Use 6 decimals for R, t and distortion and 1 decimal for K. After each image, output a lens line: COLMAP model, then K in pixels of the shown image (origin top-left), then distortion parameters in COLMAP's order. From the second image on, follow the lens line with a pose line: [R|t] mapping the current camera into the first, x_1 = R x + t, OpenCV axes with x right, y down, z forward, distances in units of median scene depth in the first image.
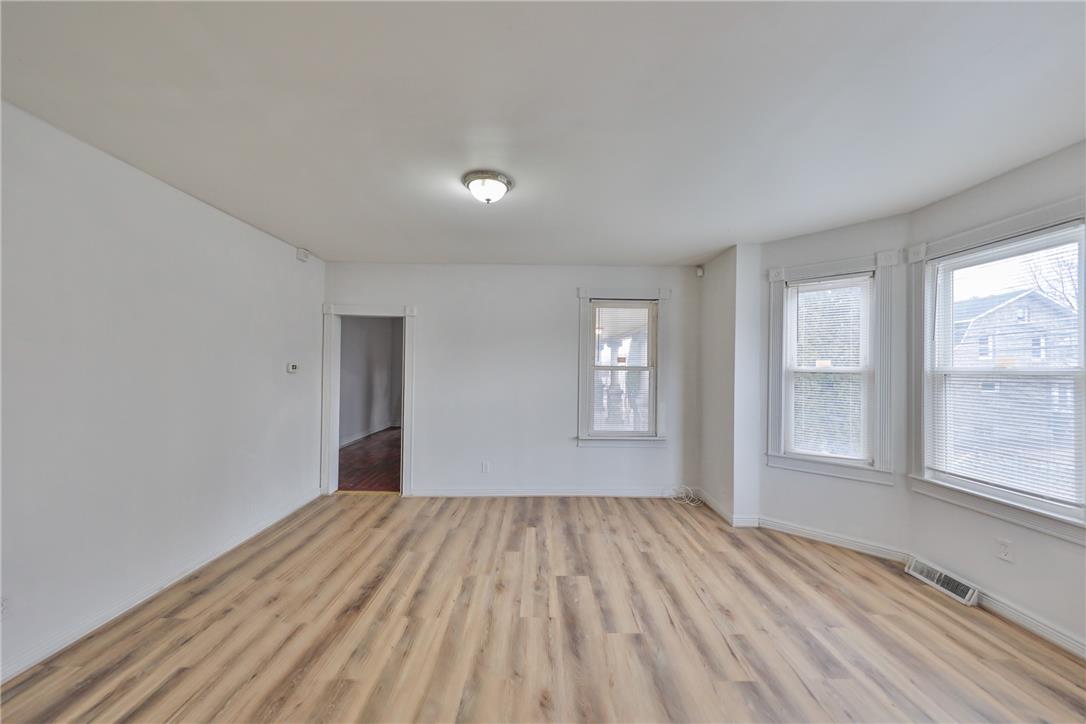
lens RADIAL K [[369.6, 0, 541.9], [0, 369.6, 366.3], [0, 0, 1]] dist [0.016864, -0.005491]
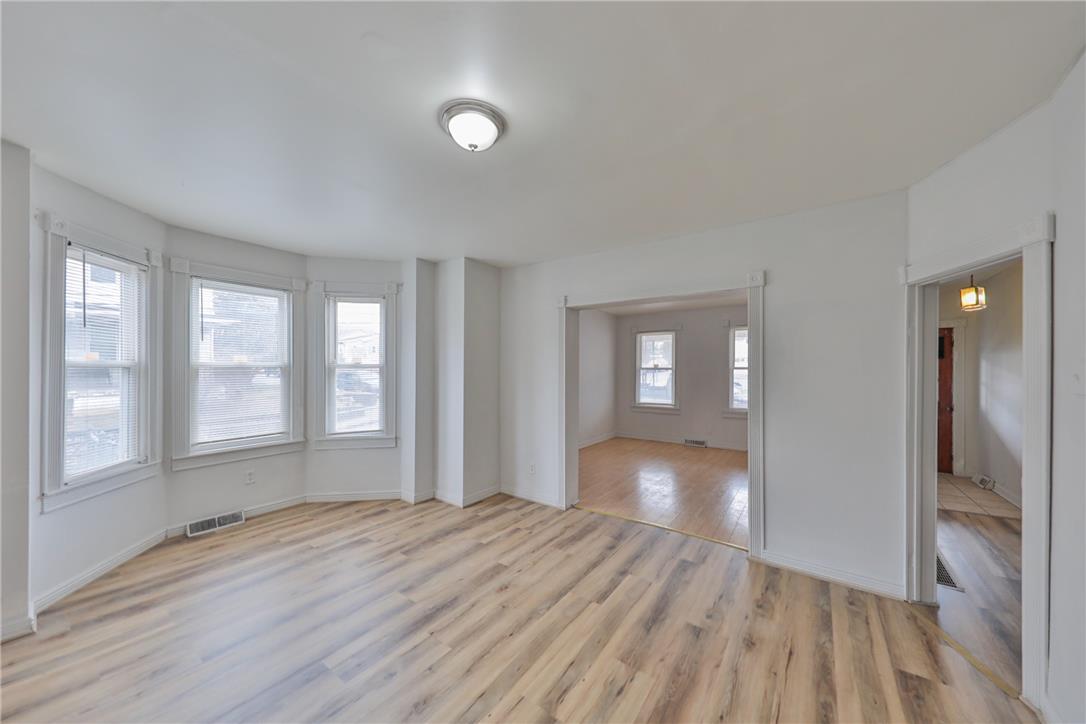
lens RADIAL K [[369.6, 0, 541.9], [0, 369.6, 366.3], [0, 0, 1]] dist [0.016864, -0.005491]
pose [[-0.799093, -0.011966, 0.601088, -0.596483], [-0.018140, 0.999827, -0.004213, -0.003625], [-0.600934, -0.014270, -0.799172, 1.246776]]
